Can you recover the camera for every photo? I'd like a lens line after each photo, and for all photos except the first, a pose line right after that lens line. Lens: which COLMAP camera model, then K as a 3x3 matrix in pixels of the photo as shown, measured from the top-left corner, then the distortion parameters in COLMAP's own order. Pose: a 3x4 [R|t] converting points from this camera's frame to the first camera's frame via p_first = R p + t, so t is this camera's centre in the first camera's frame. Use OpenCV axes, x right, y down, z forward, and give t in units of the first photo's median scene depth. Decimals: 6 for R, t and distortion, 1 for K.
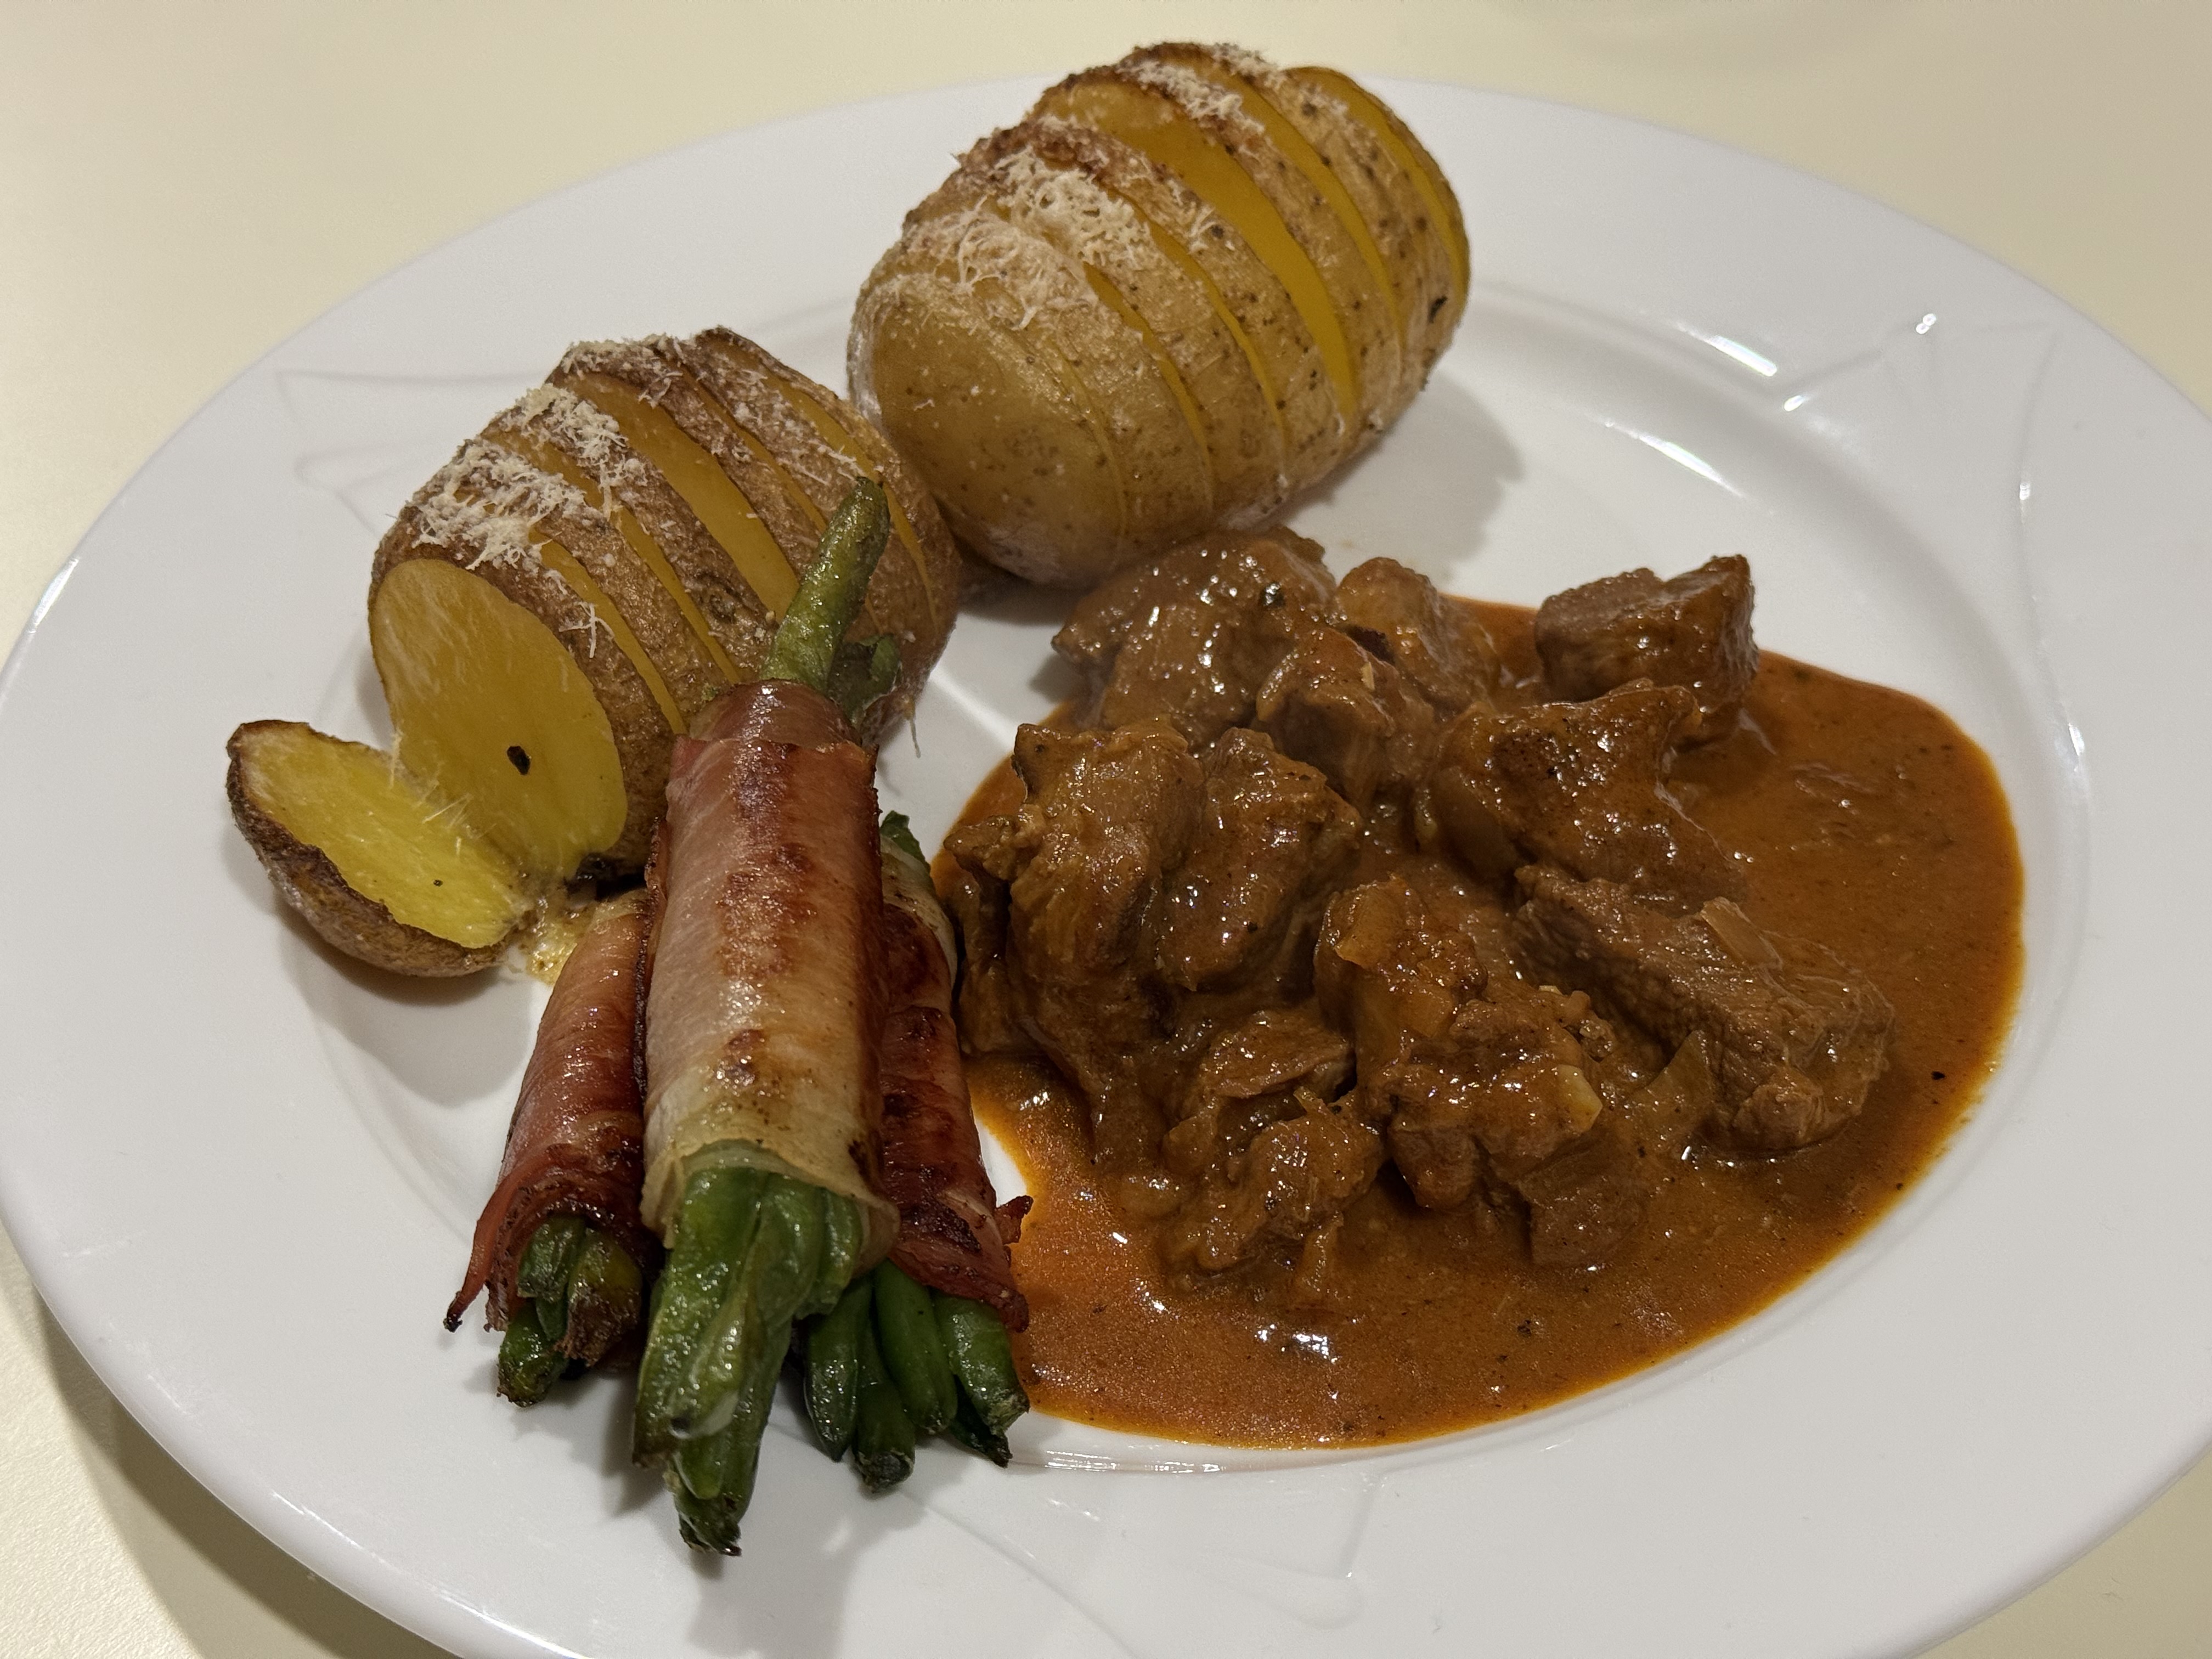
lens RADIAL K [[3319.1, 0, 1106.0], [0, 3319.1, 829.5], [0, 0, 1]] dist [0.170584, -0.731626]
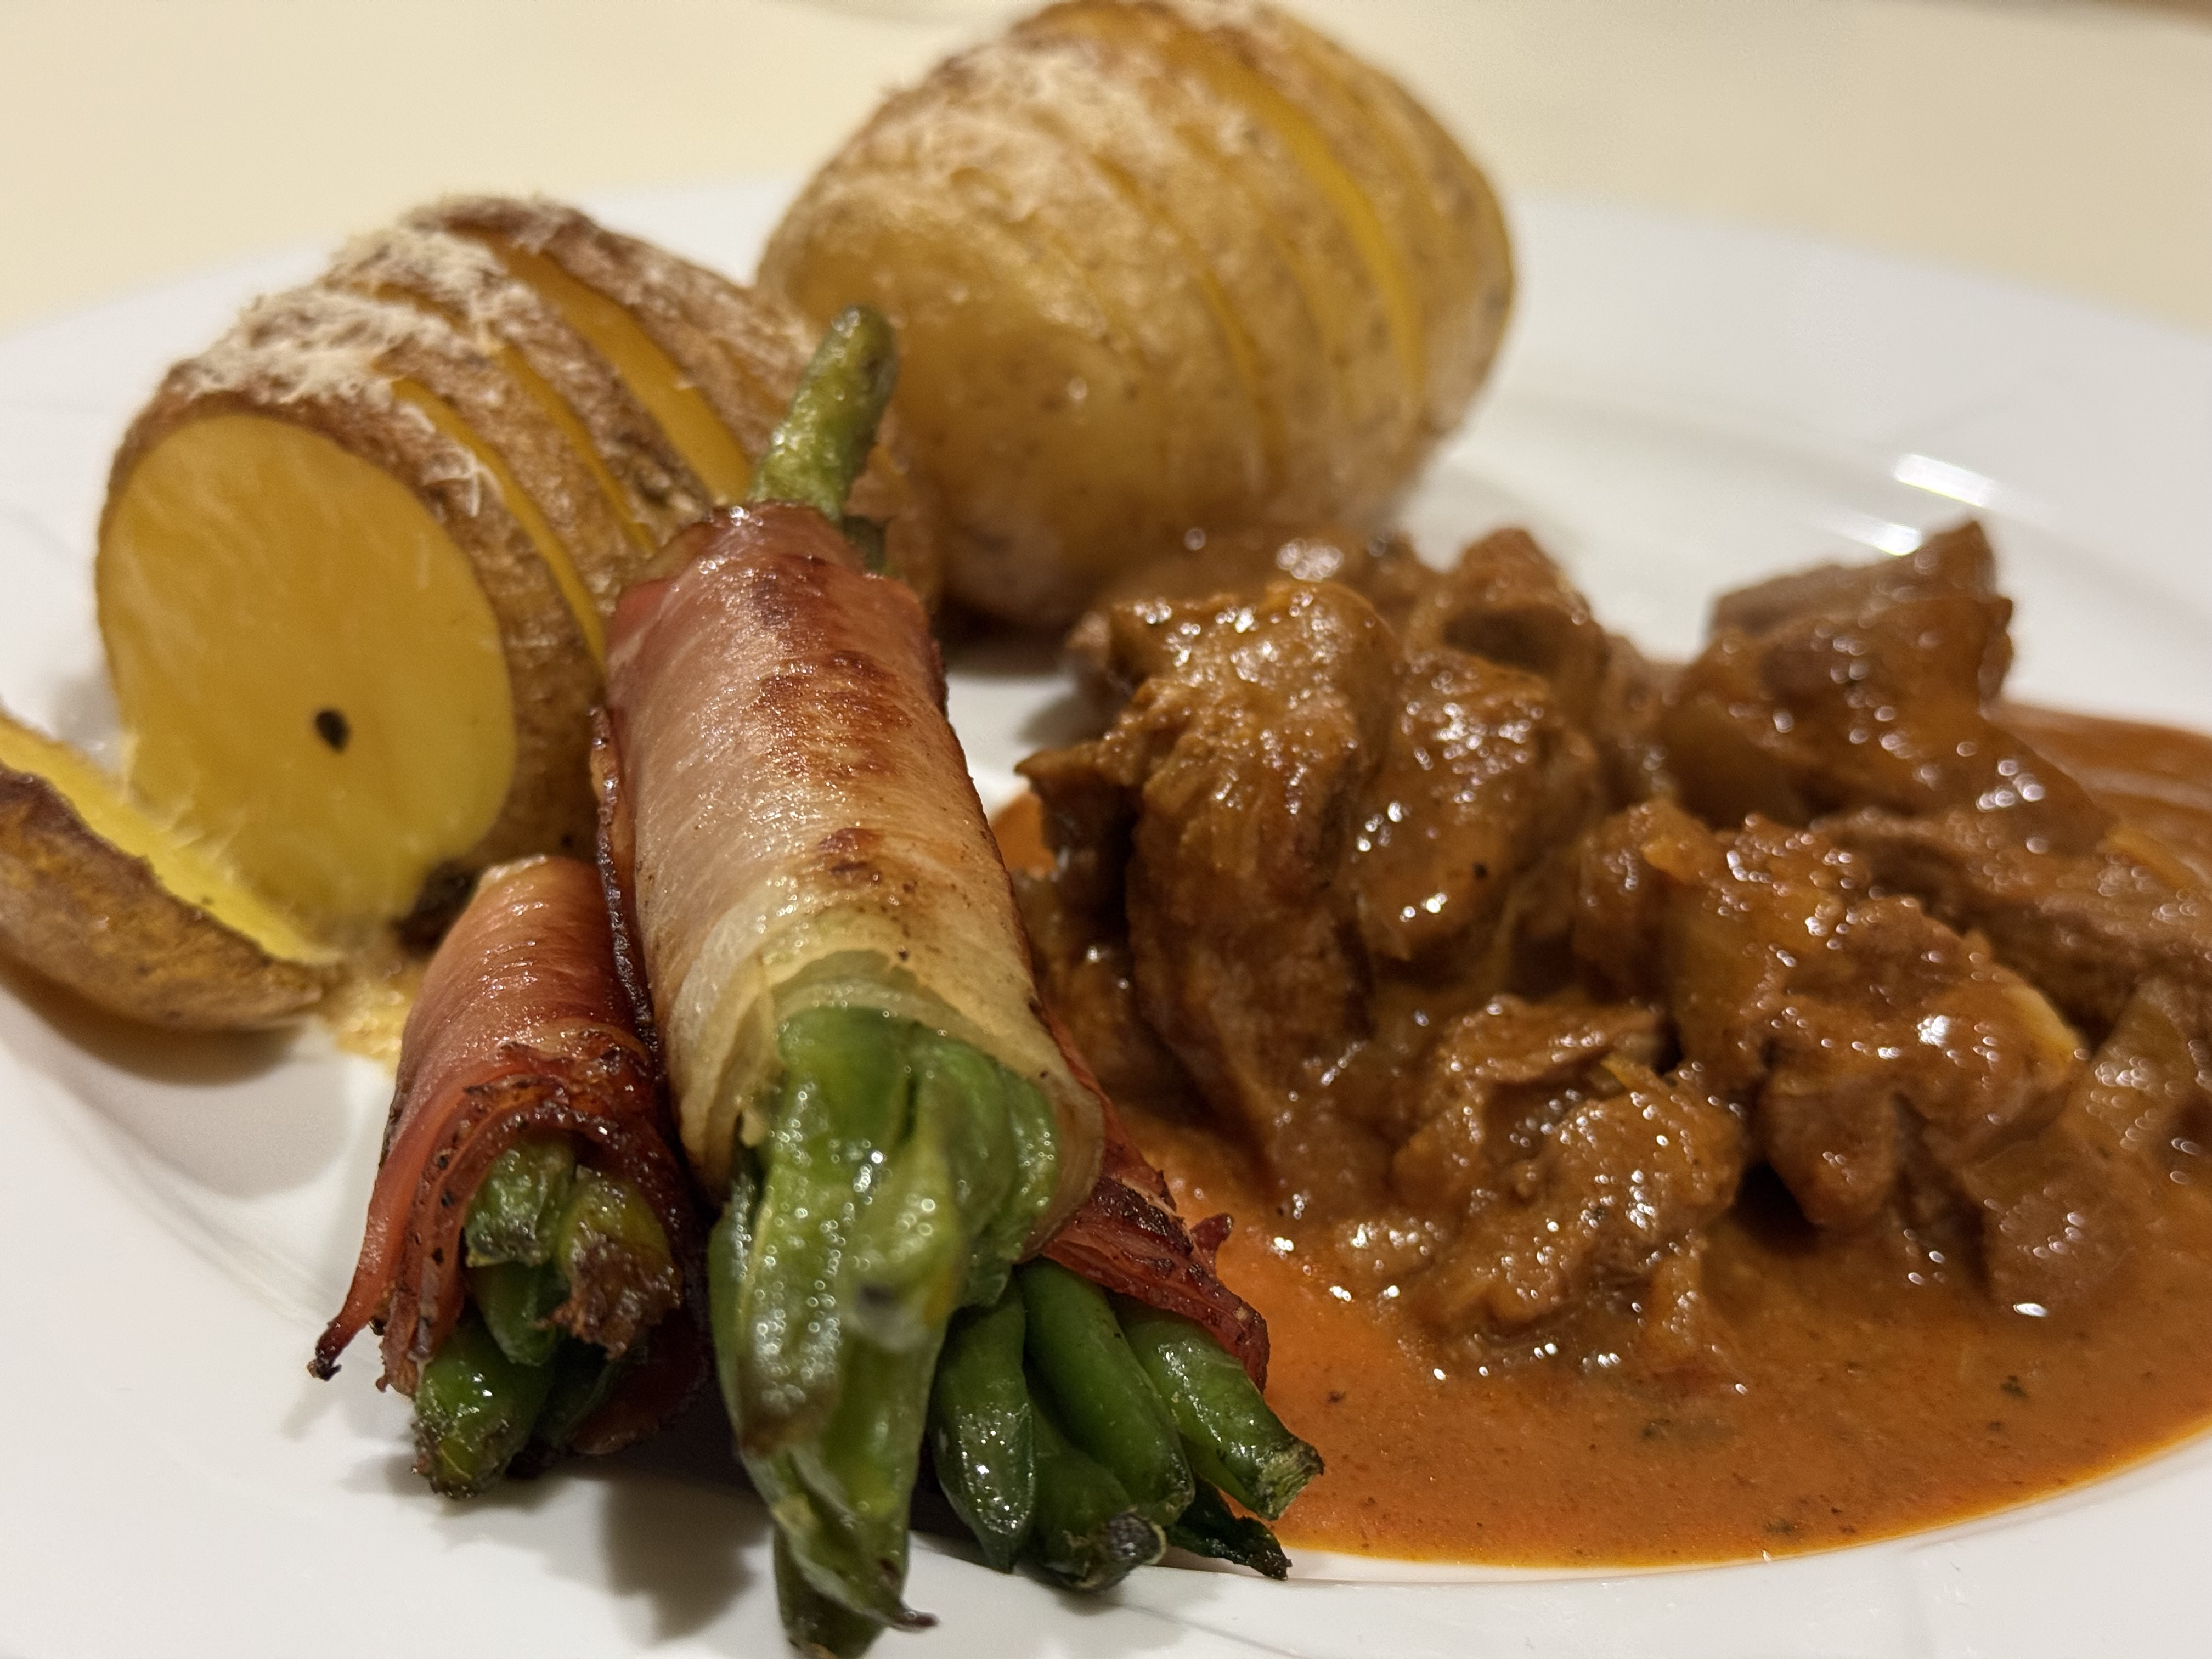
lens RADIAL K [[3319.1, 0, 1106.0], [0, 3319.1, 829.5], [0, 0, 1]] dist [0.170584, -0.731626]
pose [[0.986646, -0.008510, 0.162655, -0.141509], [0.053244, 0.960619, -0.272718, 0.202345], [-0.153929, 0.277737, 0.948245, 0.370728]]
